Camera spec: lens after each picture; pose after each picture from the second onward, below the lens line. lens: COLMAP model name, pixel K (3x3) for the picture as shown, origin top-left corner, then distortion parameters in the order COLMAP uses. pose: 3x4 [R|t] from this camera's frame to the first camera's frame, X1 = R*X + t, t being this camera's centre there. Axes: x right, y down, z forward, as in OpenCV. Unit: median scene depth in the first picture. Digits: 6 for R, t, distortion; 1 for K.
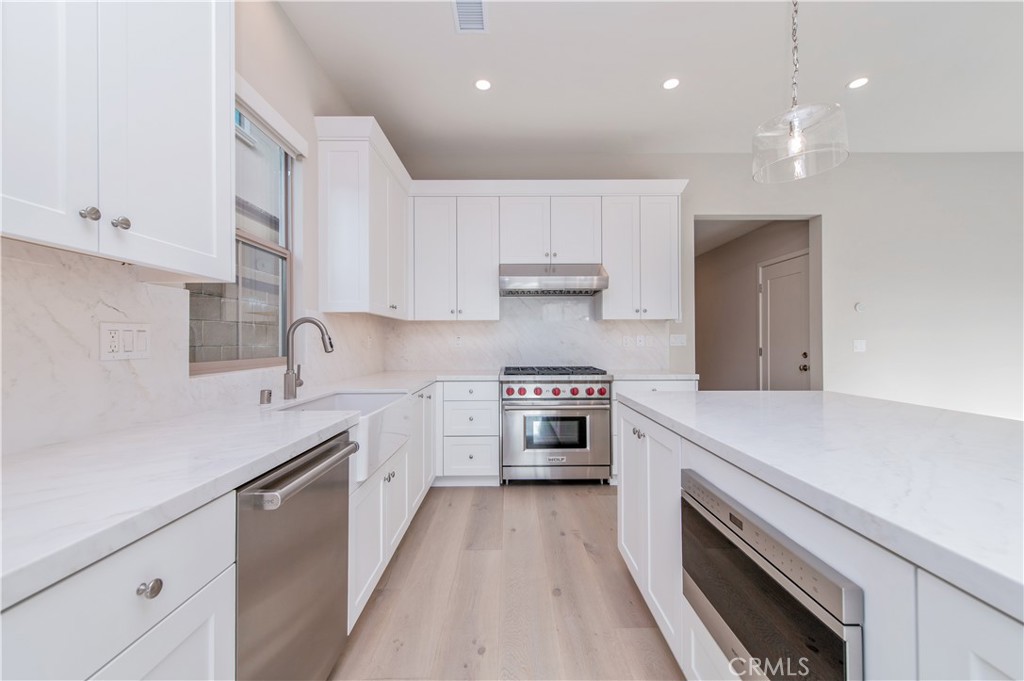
lens RADIAL K [[401.0, 0, 512.0], [0, 401.0, 340.5], [0, 0, 1]] dist [0.015090, -0.000514]
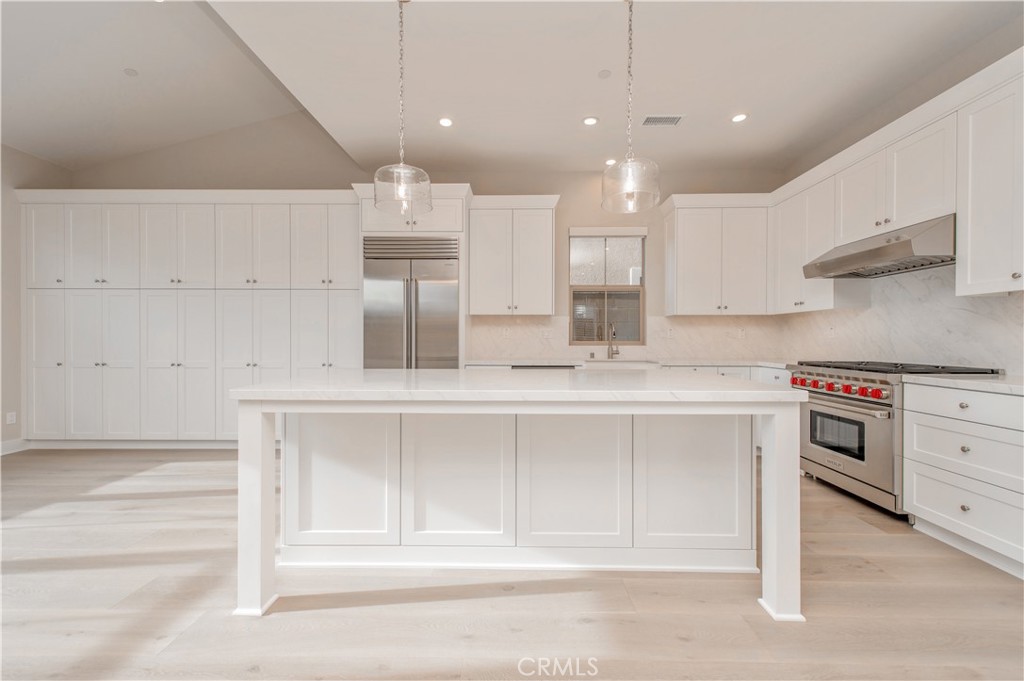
lens RADIAL K [[401.0, 0, 512.0], [0, 401.0, 340.5], [0, 0, 1]] dist [0.015090, -0.000514]
pose [[-0.020201, 0.006259, -0.999776, 0.929292], [0.004042, 0.999973, 0.006178, 0.013865], [0.999788, -0.003916, -0.020225, 0.274198]]
